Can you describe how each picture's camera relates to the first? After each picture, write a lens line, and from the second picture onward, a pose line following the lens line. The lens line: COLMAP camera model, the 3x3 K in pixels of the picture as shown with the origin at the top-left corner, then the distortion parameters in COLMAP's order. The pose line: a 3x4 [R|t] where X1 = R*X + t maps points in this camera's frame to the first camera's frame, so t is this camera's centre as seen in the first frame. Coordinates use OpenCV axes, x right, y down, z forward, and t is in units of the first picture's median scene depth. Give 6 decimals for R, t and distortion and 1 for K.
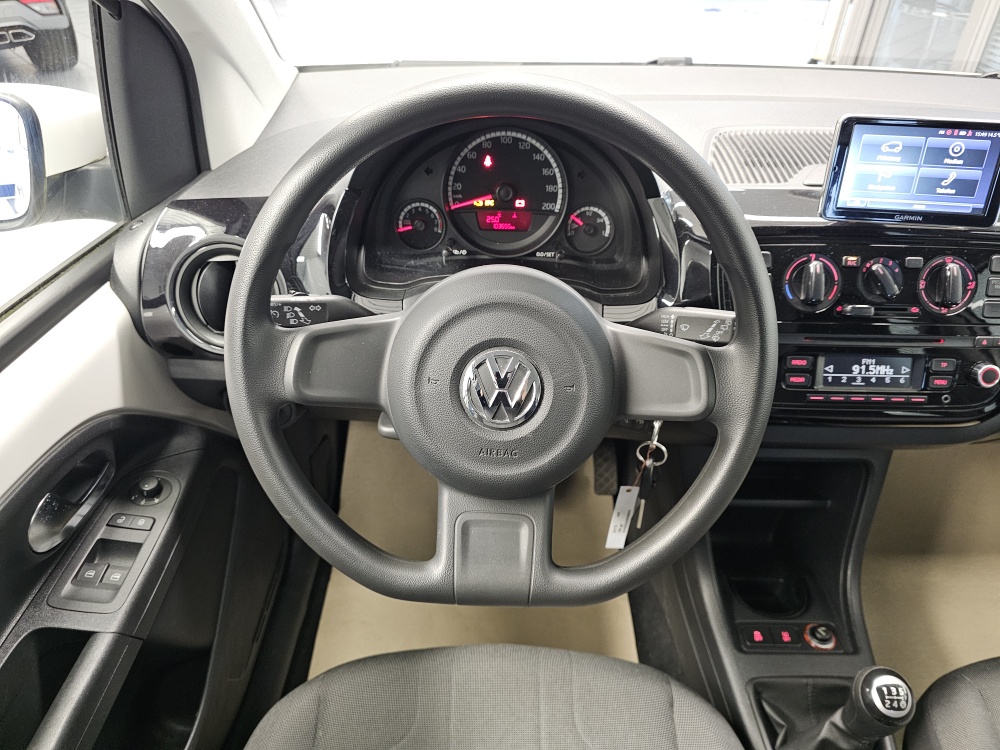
lens RADIAL K [[671.2, 0, 485.7], [0, 671.2, 378.2], [0, 0, 1]] dist [0.018173, -0.024363]
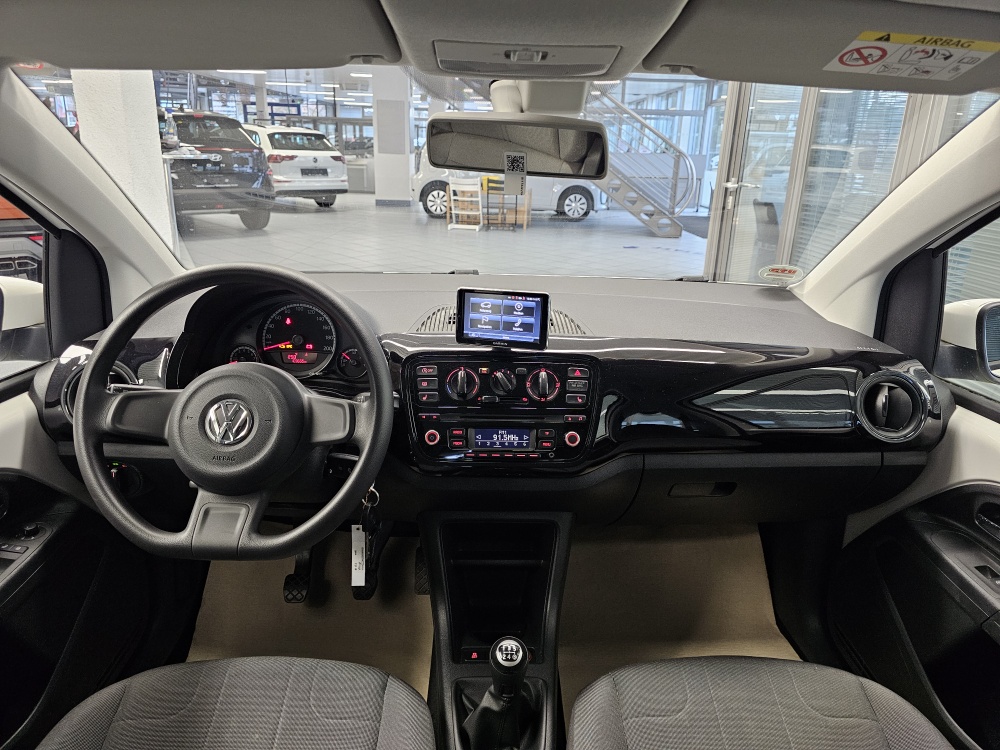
lens RADIAL K [[671.2, 0, 481.6], [0, 671.2, 356.3], [0, 0, 1]] dist [0.018173, -0.024363]
pose [[0.999354, -0.002651, 0.035830, 0.463797], [0.014472, 0.942496, -0.333905, 0.337177], [-0.032885, 0.334208, 0.941925, -0.559264]]
